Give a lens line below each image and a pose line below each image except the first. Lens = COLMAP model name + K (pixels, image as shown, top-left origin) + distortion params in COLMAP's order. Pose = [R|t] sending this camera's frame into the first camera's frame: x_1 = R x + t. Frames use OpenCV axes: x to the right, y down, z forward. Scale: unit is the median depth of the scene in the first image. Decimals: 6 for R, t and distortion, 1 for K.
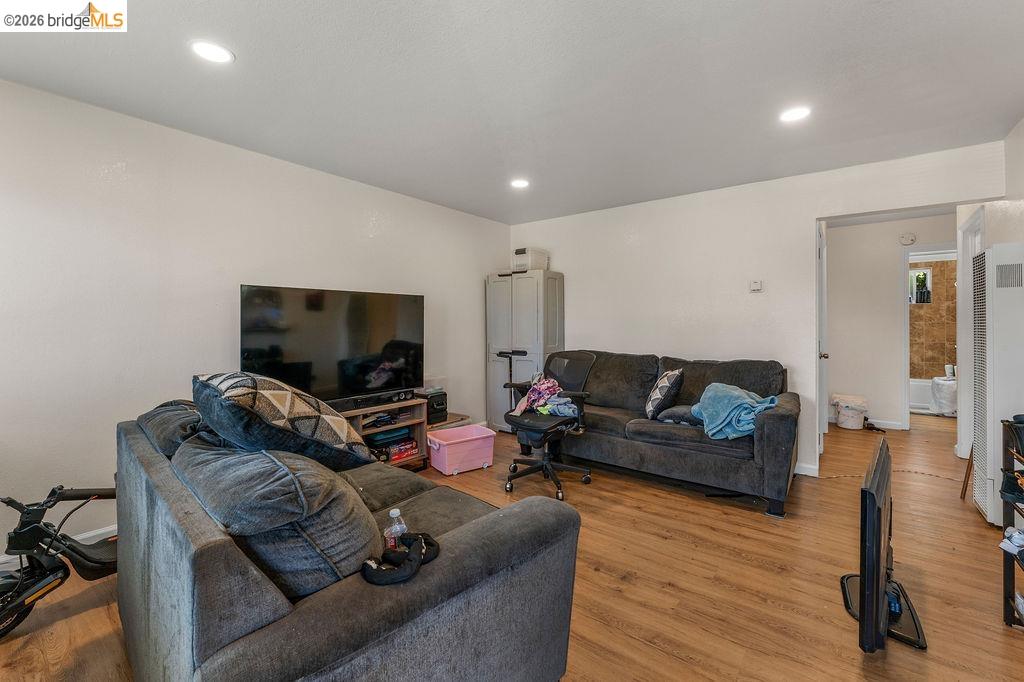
lens RADIAL K [[429.0, 0, 517.3], [0, 429.0, 317.0], [0, 0, 1]] dist [-0.000153, -0.000211]
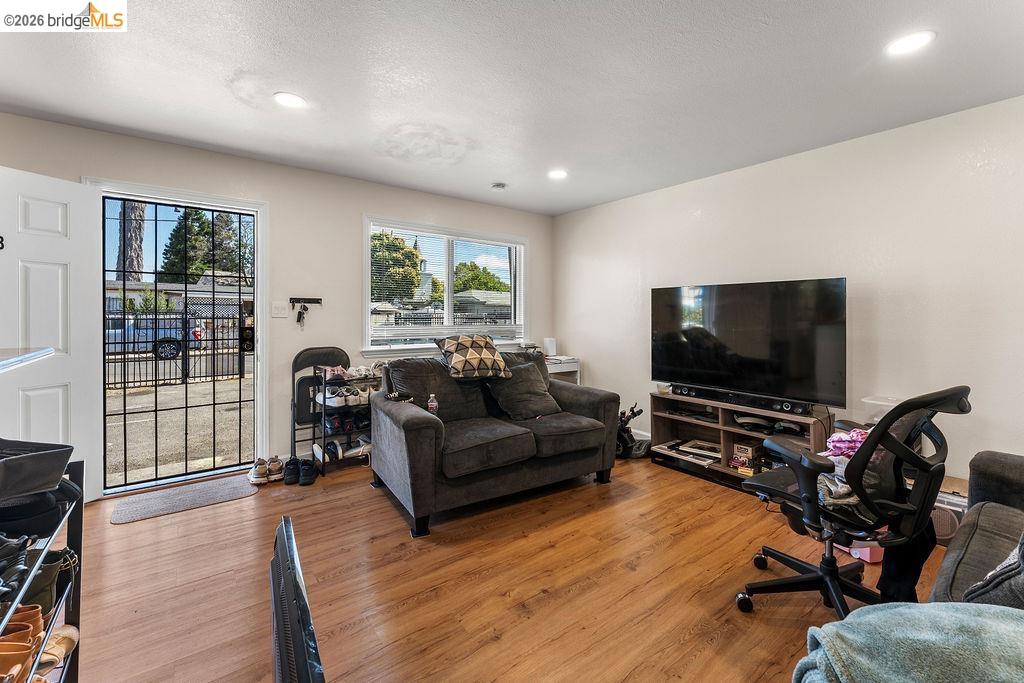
lens RADIAL K [[429.0, 0, 517.3], [0, 429.0, 317.5], [0, 0, 1]] dist [-0.000153, -0.000211]
pose [[-0.248430, 0.008483, -0.968613, 0.935152], [0.005475, 0.999958, 0.007353, 0.009360], [0.968634, -0.003476, -0.248466, 1.028642]]
